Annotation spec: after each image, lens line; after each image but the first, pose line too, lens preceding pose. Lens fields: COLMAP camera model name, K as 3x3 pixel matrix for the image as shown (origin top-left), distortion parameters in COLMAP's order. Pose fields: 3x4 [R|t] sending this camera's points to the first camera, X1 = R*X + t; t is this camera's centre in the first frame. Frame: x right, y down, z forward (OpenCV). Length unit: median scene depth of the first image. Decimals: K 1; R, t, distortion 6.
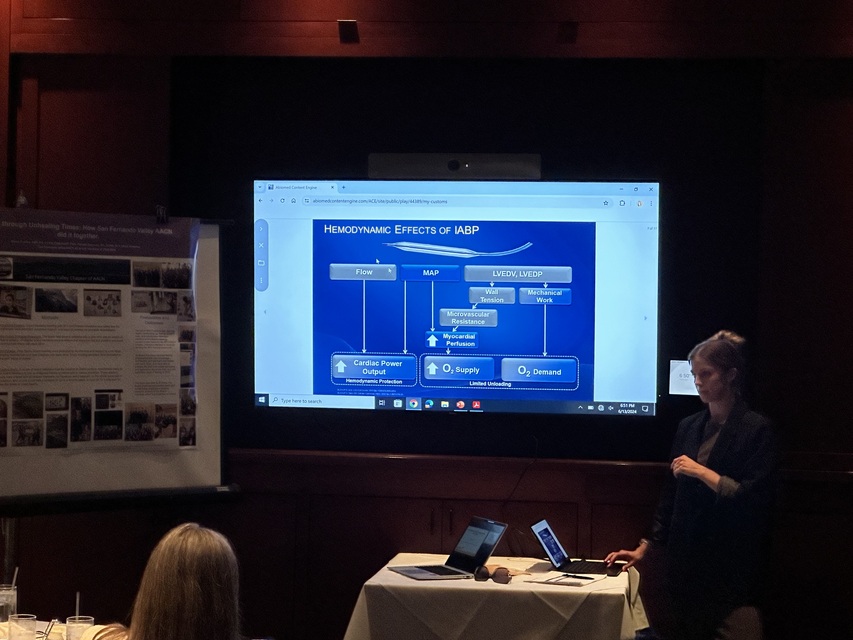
lens RADIAL K [[1934.7, 0, 426.0], [0, 1934.7, 274.9], [0, 0, 1]] dist [0.276349, 0.250045]
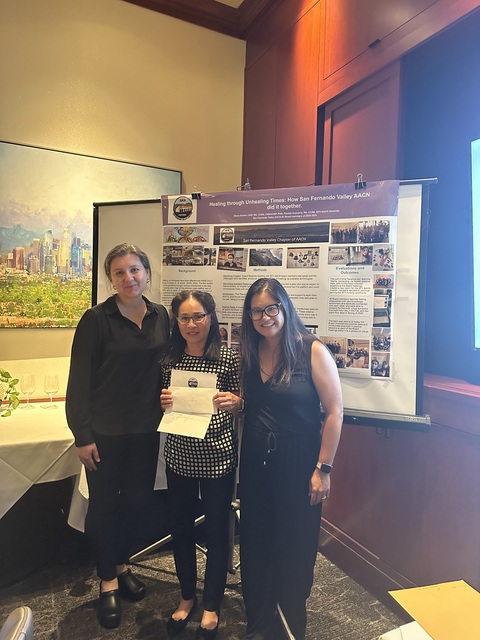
lens RADIAL K [[444.5, 0, 239.0], [0, 444.5, 322.8], [0, 0, 1]] dist [0.185288, -0.377004]
pose [[0.552064, 0.025255, -0.833419, 0.058297], [0.002948, 0.999476, 0.032240, 0.047654], [0.833797, -0.020255, 0.551700, 0.799457]]
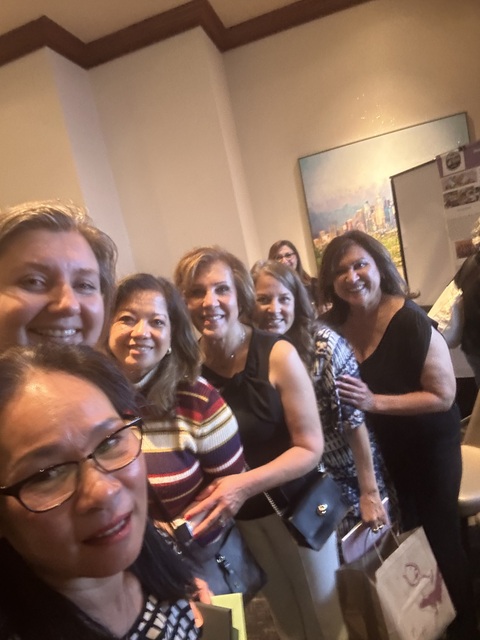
lens RADIAL K [[447.0, 0, 235.9], [0, 447.0, 337.1], [0, 0, 1]] dist [0.065607, -0.107815]
pose [[-0.157830, 0.155424, -0.975158, 0.226804], [0.226749, 0.966852, 0.117401, 0.038455], [0.961080, -0.202586, -0.187841, 0.798589]]
